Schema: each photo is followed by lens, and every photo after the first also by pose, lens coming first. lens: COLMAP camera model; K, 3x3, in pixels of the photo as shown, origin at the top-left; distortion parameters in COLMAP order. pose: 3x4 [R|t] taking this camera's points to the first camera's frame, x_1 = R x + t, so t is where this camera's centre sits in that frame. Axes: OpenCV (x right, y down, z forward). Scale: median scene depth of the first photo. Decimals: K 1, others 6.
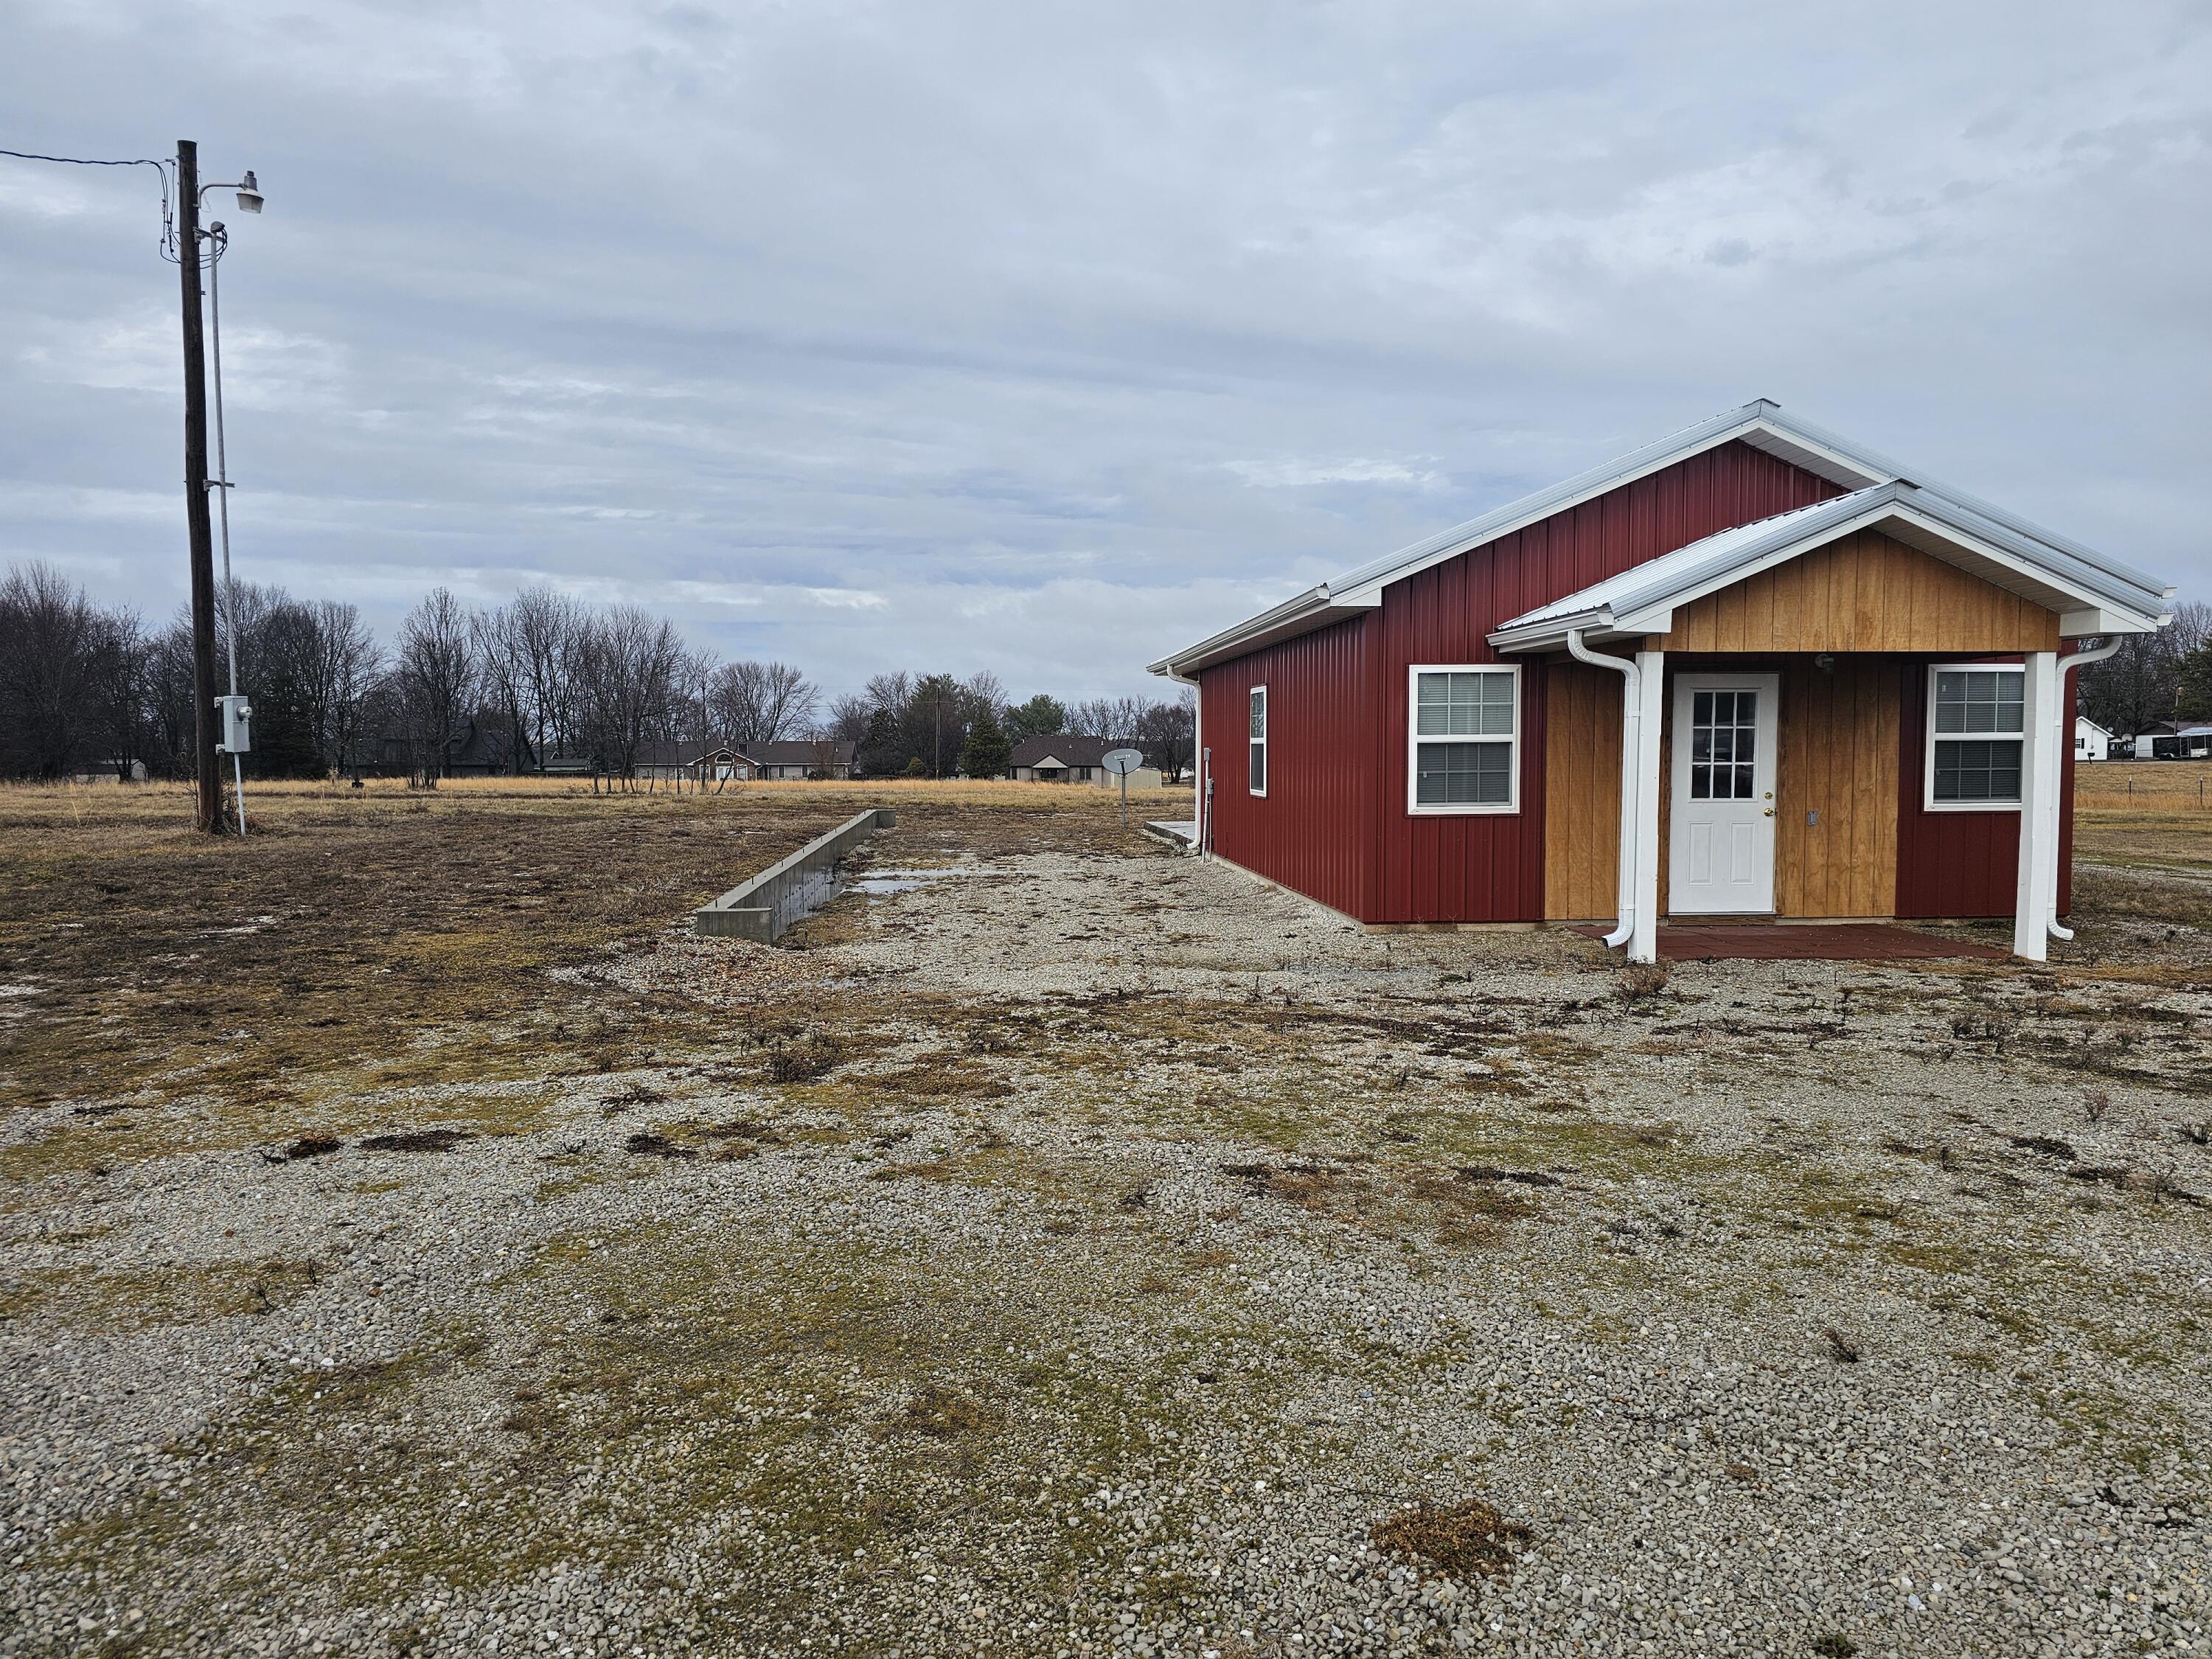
lens RADIAL K [[1459.2, 0, 1108.7], [0, 1459.2, 788.4], [0, 0, 1]] dist [0.057885, -0.050607]
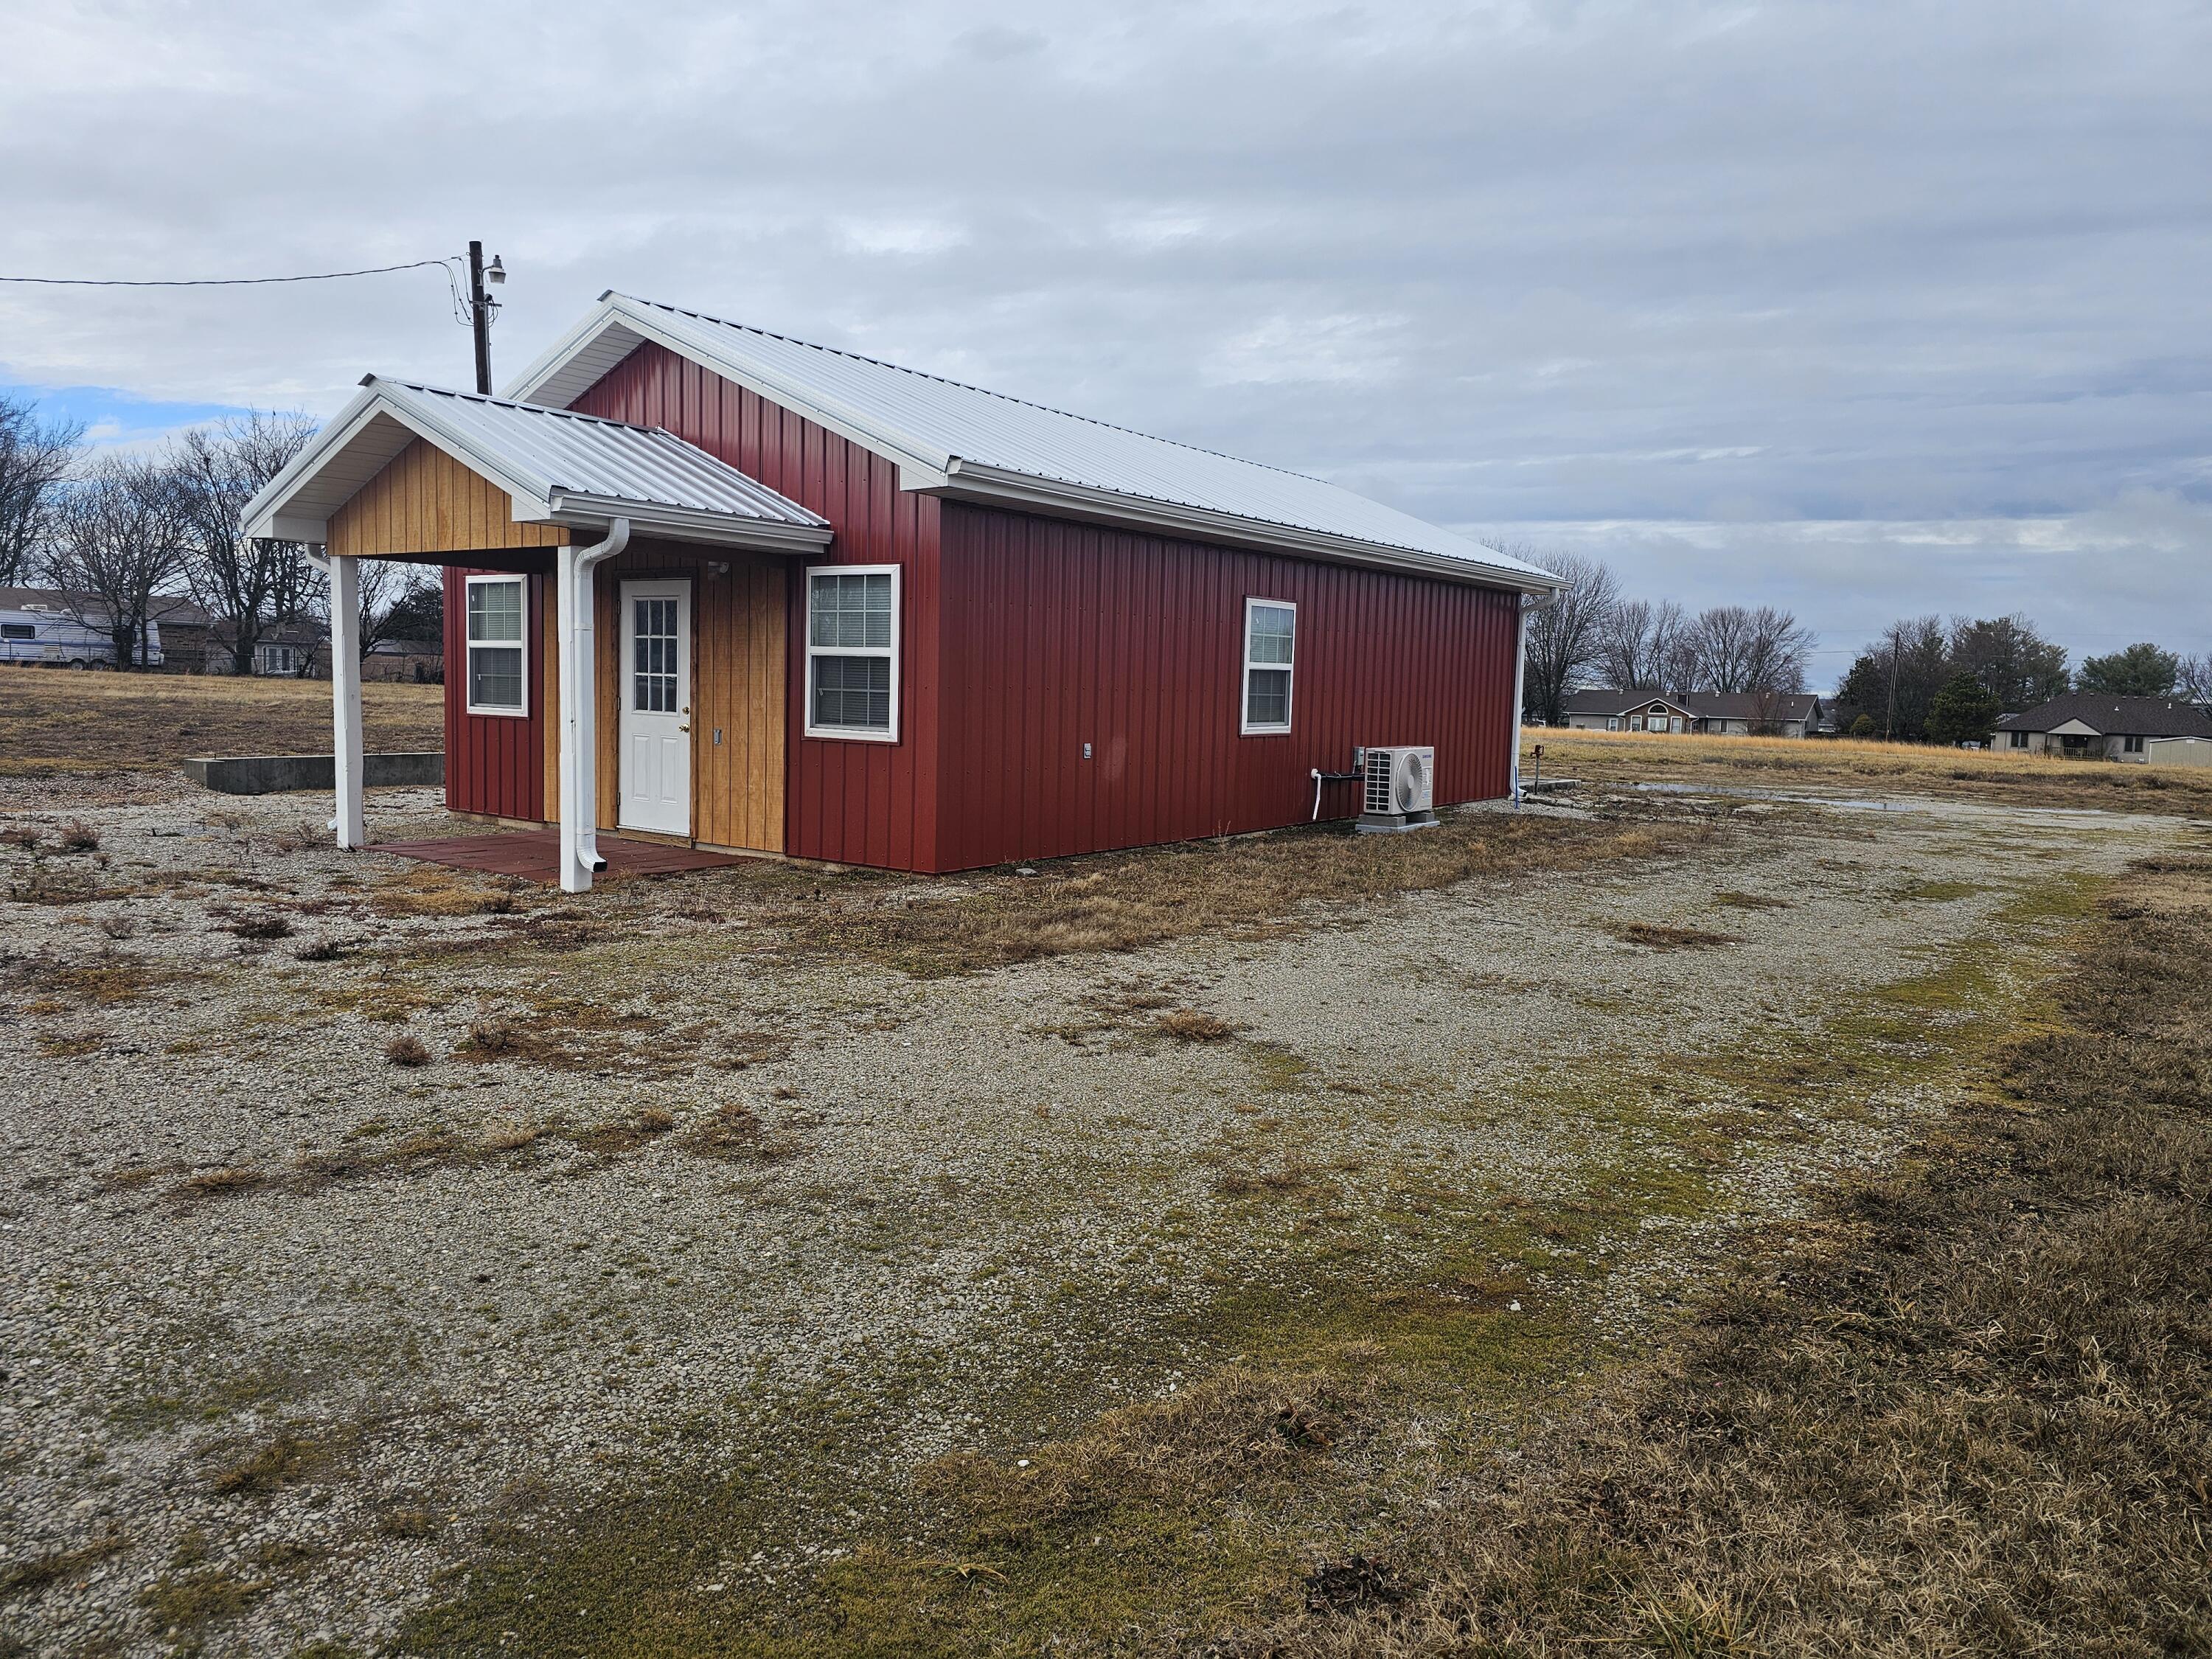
lens RADIAL K [[1459.2, 0, 1089.5], [0, 1459.2, 824.5], [0, 0, 1]] dist [0.057885, -0.050607]
pose [[0.744832, 0.088028, -0.661420, 1.775177], [-0.049902, 0.995832, 0.076341, -0.010098], [0.665384, -0.023855, 0.746120, 0.656155]]
